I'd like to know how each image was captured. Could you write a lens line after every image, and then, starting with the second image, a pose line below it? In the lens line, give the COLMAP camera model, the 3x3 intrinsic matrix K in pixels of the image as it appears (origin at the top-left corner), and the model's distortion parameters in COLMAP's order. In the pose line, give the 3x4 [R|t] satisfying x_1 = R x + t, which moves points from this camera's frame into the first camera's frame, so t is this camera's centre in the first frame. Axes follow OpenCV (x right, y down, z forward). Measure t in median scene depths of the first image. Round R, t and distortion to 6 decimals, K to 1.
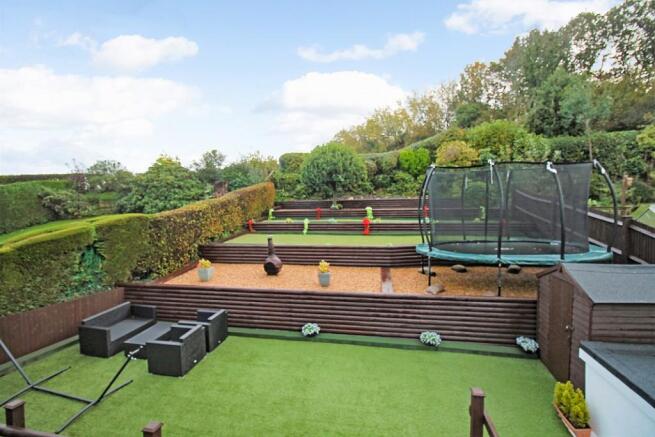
lens RADIAL K [[308.9, 0, 327.5], [0, 308.9, 218.5], [0, 0, 1]] dist [0.000085, -0.014443]
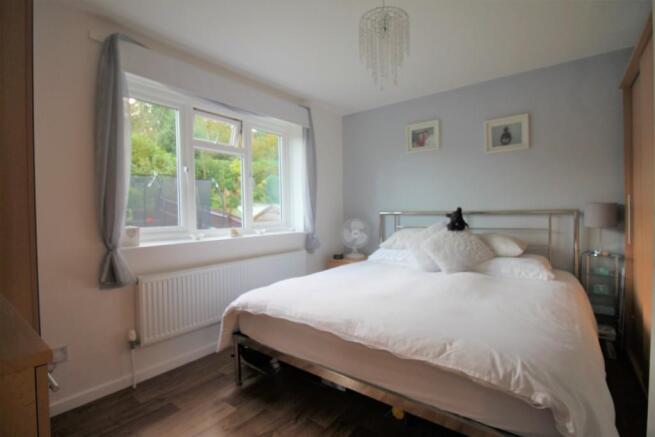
lens RADIAL K [[308.9, 0, 327.5], [0, 308.9, 218.5], [0, 0, 1]] dist [0.000085, -0.014443]
pose [[0.453358, -0.013799, 0.891222, -0.179819], [0.041105, 0.999140, -0.005440, 0.032016], [-0.890380, 0.039100, 0.453536, -0.162512]]
